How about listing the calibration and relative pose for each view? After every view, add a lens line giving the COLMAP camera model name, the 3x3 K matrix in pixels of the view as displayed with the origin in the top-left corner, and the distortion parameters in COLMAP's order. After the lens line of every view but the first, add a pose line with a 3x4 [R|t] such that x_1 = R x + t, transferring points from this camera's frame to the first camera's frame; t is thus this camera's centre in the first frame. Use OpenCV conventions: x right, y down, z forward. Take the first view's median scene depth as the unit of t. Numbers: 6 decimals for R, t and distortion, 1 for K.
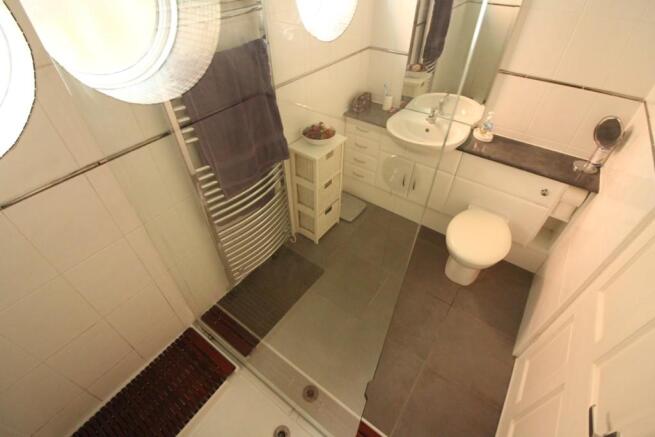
lens RADIAL K [[304.4, 0, 323.1], [0, 304.4, 218.0], [0, 0, 1]] dist [-0.014063, -0.005719]
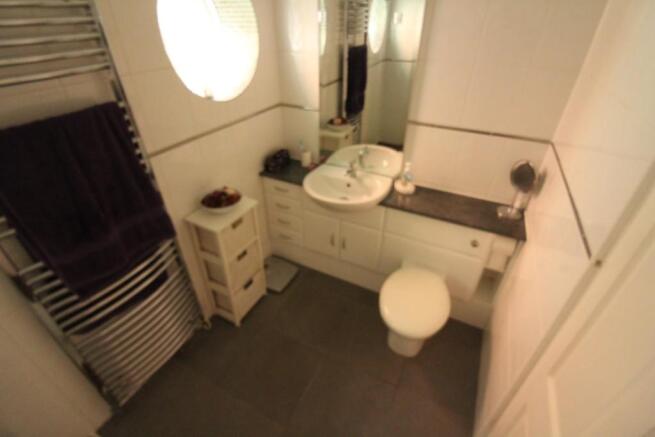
lens RADIAL K [[304.4, 0, 327.5], [0, 304.4, 217.3], [0, 0, 1]] dist [-0.014063, -0.005719]
pose [[0.985383, -0.087723, 0.146033, 0.150174], [0.109481, 0.982859, -0.148333, -0.068948], [-0.130518, 0.162152, 0.978096, 0.128291]]
